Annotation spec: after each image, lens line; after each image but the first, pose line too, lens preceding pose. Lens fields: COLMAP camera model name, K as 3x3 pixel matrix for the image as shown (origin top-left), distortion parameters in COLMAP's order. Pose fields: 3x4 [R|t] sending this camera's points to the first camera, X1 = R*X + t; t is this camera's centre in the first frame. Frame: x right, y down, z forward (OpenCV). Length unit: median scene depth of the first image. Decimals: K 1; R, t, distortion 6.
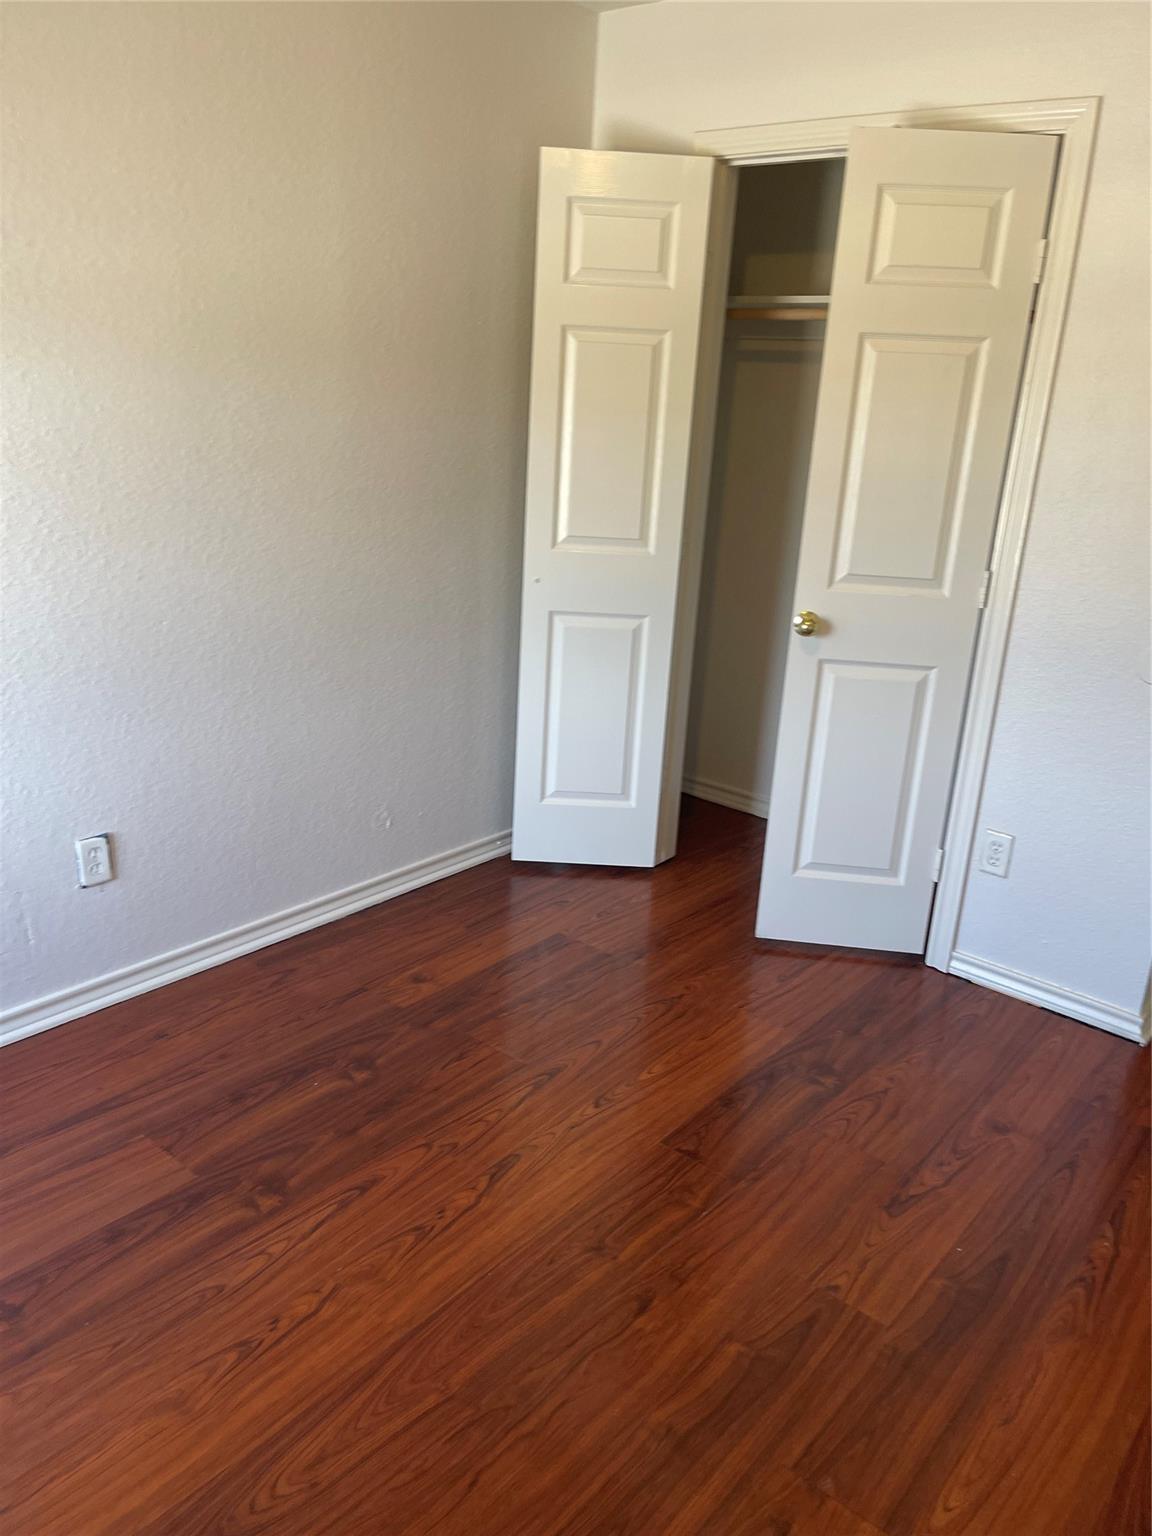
lens RADIAL K [[1165.4, 0, 569.5], [0, 1165.4, 771.3], [0, 0, 1]] dist [0.061315, -0.069243]
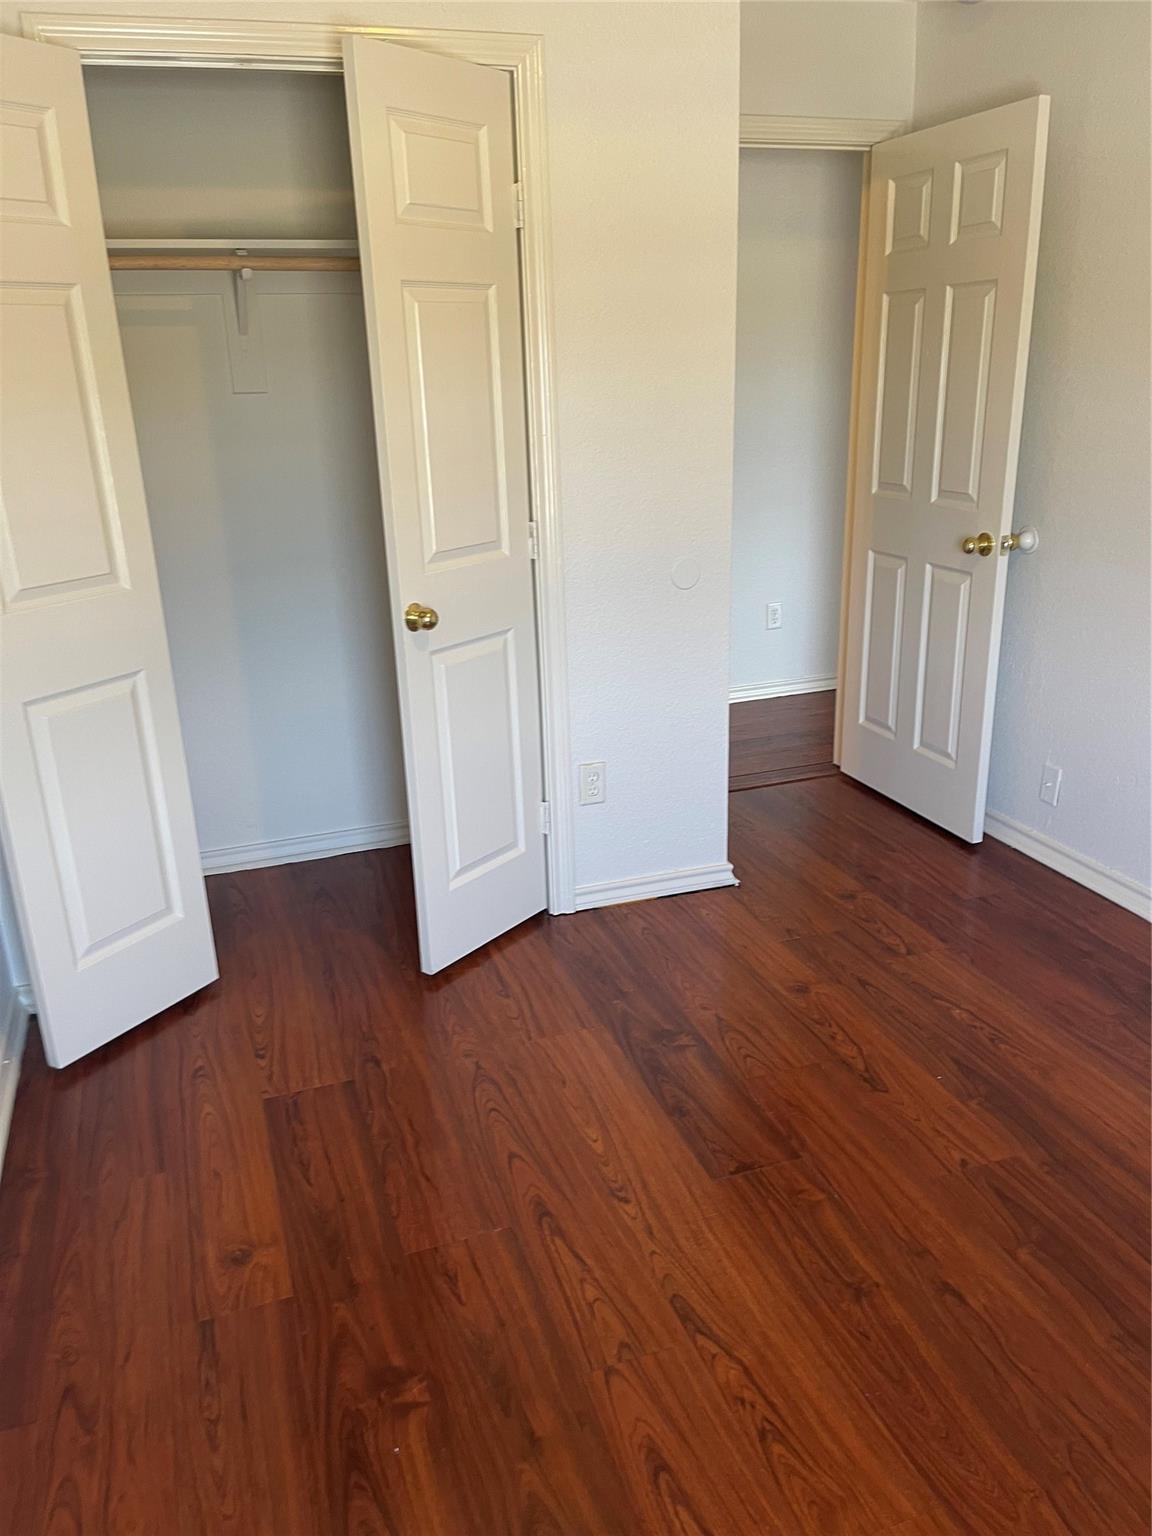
lens RADIAL K [[1165.4, 0, 569.5], [0, 1165.4, 771.3], [0, 0, 1]] dist [0.061315, -0.069243]
pose [[0.513475, -0.344035, 0.786119, -0.513842], [0.324745, 0.925883, 0.193084, -0.164959], [-0.794282, 0.156145, 0.587141, 0.446244]]
